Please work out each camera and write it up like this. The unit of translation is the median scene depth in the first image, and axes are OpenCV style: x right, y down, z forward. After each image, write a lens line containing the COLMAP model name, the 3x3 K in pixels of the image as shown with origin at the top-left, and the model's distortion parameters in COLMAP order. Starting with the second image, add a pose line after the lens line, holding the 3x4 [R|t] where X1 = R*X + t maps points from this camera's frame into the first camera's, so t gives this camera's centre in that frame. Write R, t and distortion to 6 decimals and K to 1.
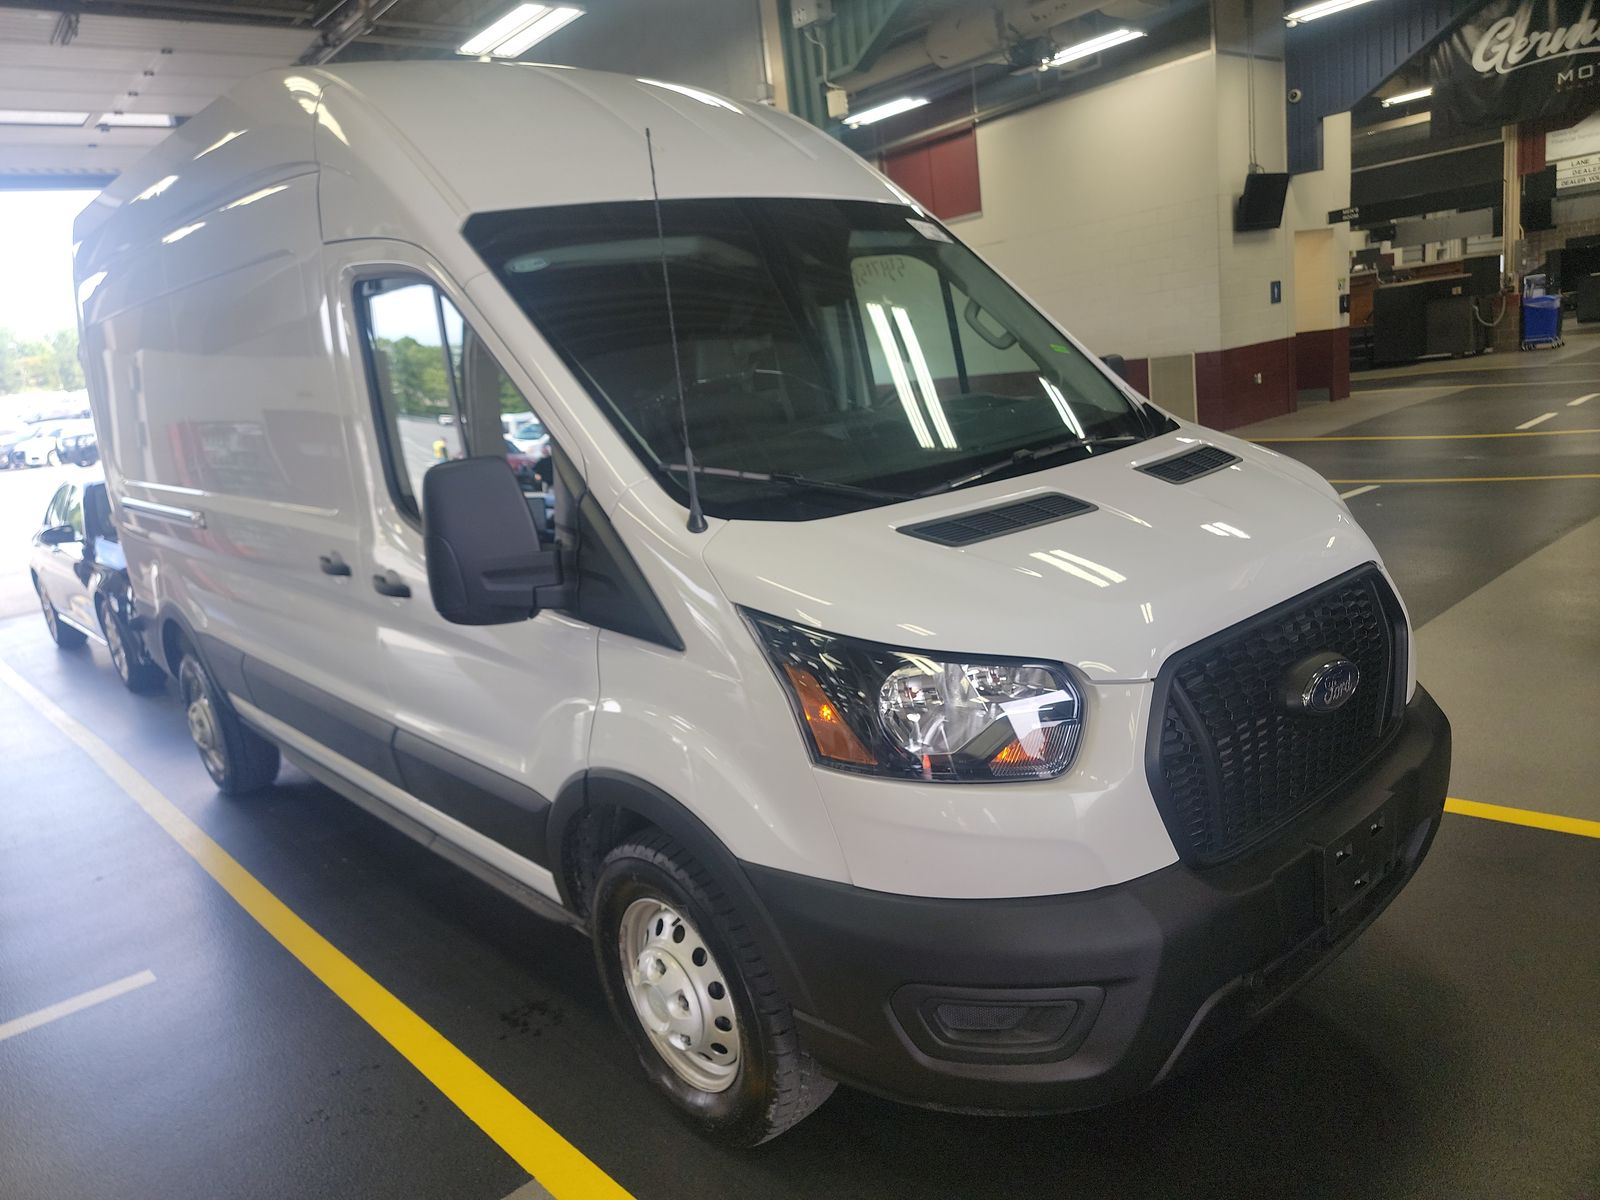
lens RADIAL K [[1132.5, 0, 814.4], [0, 1132.5, 596.9], [0, 0, 1]] dist [0.075636, -0.069525]
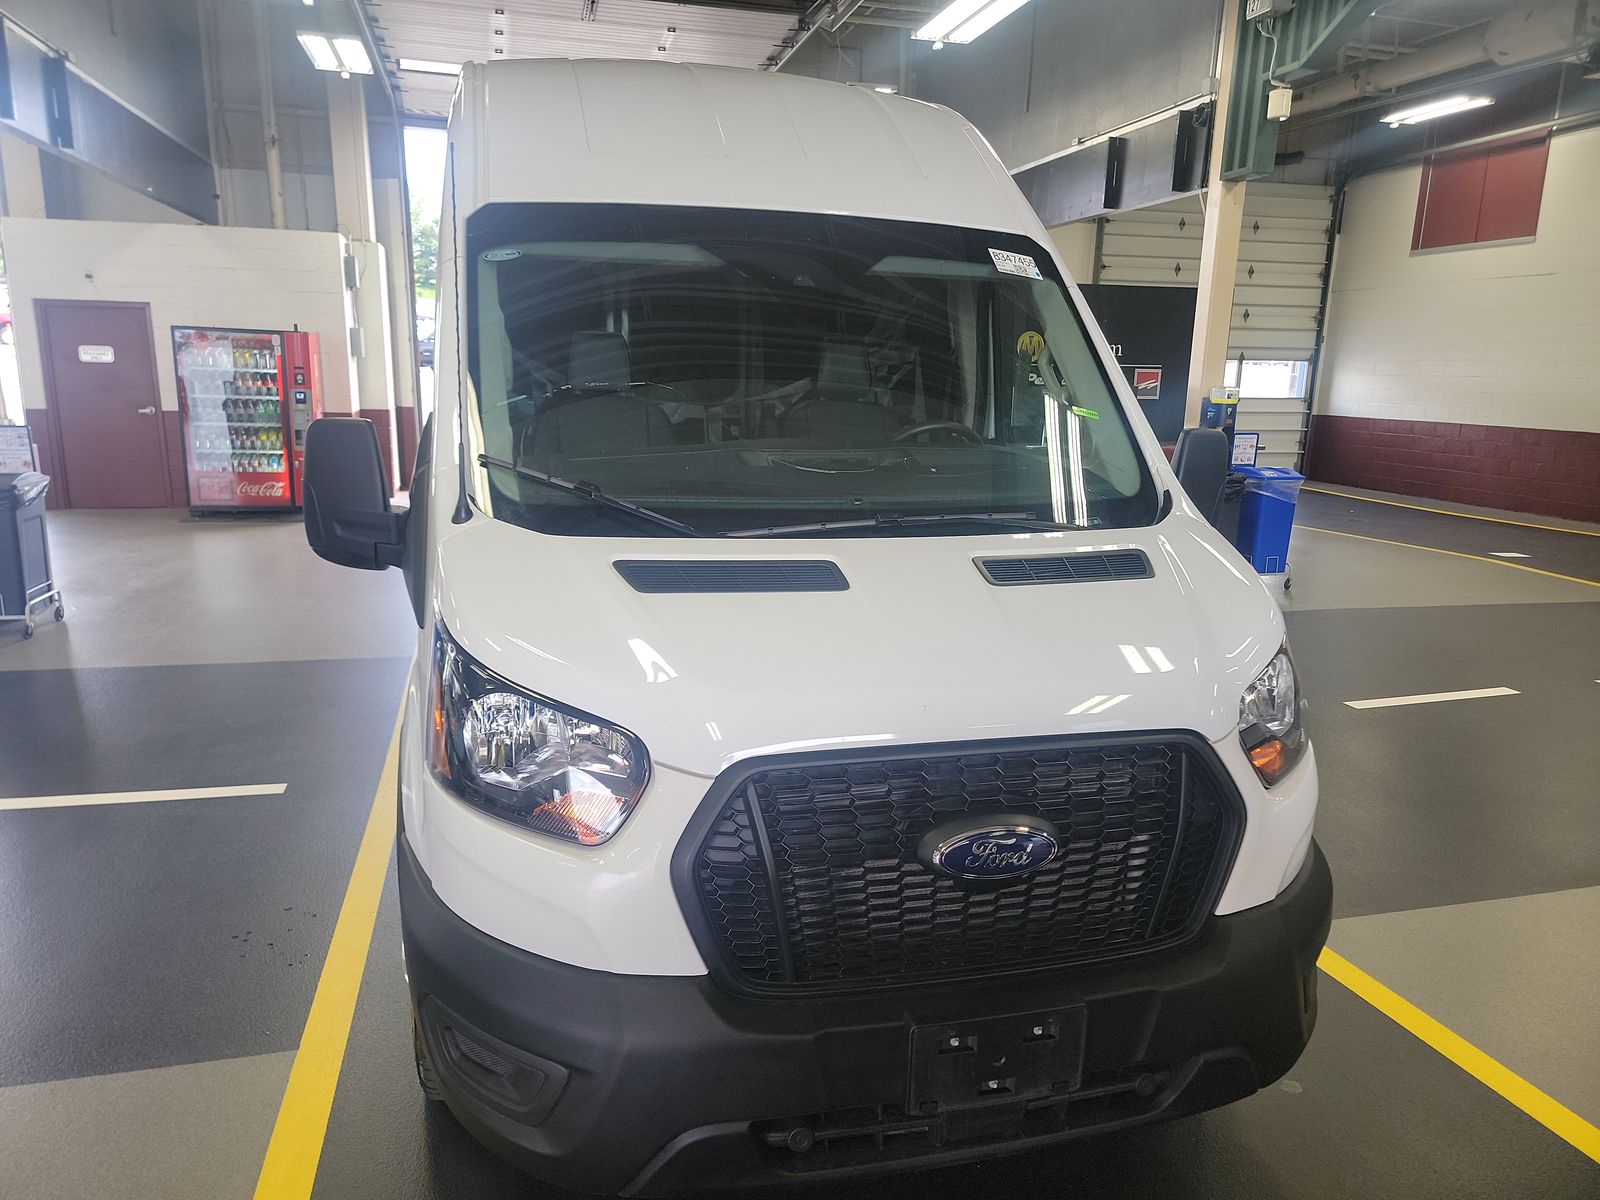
lens RADIAL K [[1132.5, 0, 814.4], [0, 1132.5, 596.9], [0, 0, 1]] dist [0.075636, -0.069525]
pose [[0.886305, 0.228056, -0.403057, 0.149422], [-0.221455, 0.973093, 0.063622, -0.030981], [0.406721, 0.032871, 0.912961, 0.039253]]
